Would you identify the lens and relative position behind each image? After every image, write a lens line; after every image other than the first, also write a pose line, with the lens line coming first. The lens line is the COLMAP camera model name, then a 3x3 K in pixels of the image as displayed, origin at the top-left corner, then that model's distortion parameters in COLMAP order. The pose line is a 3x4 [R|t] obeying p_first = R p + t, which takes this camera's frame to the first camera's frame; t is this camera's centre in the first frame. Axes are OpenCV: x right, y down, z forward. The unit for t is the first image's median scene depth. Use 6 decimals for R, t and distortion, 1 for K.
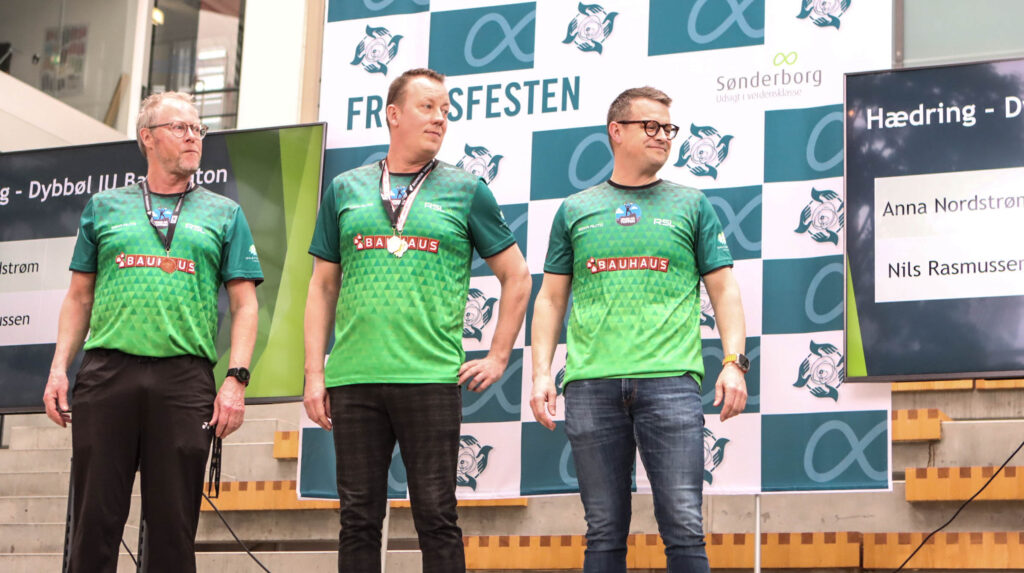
lens RADIAL K [[2134.4, 0, 512.0], [0, 2134.4, 286.5], [0, 0, 1]] dist [-0.038331, 0.230214]
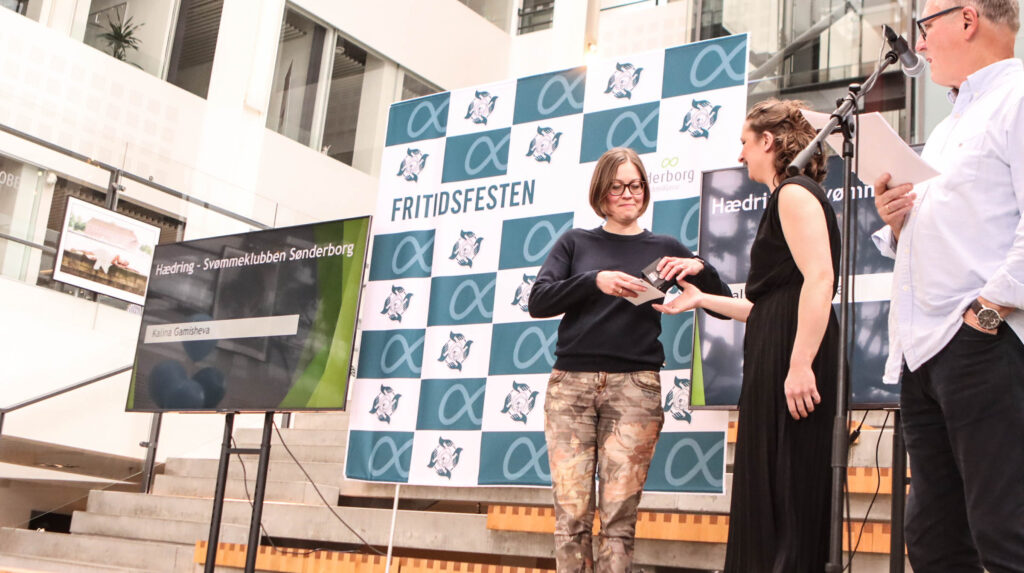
lens RADIAL K [[1246.6, 0, 512.0], [0, 1246.6, 286.5], [0, 0, 1]] dist [-0.096456, 0.044377]
pose [[0.971872, -0.001626, -0.235504, 0.204339], [-0.004177, 0.999700, -0.024141, -0.009873], [0.235473, 0.024446, 0.971573, 0.213969]]
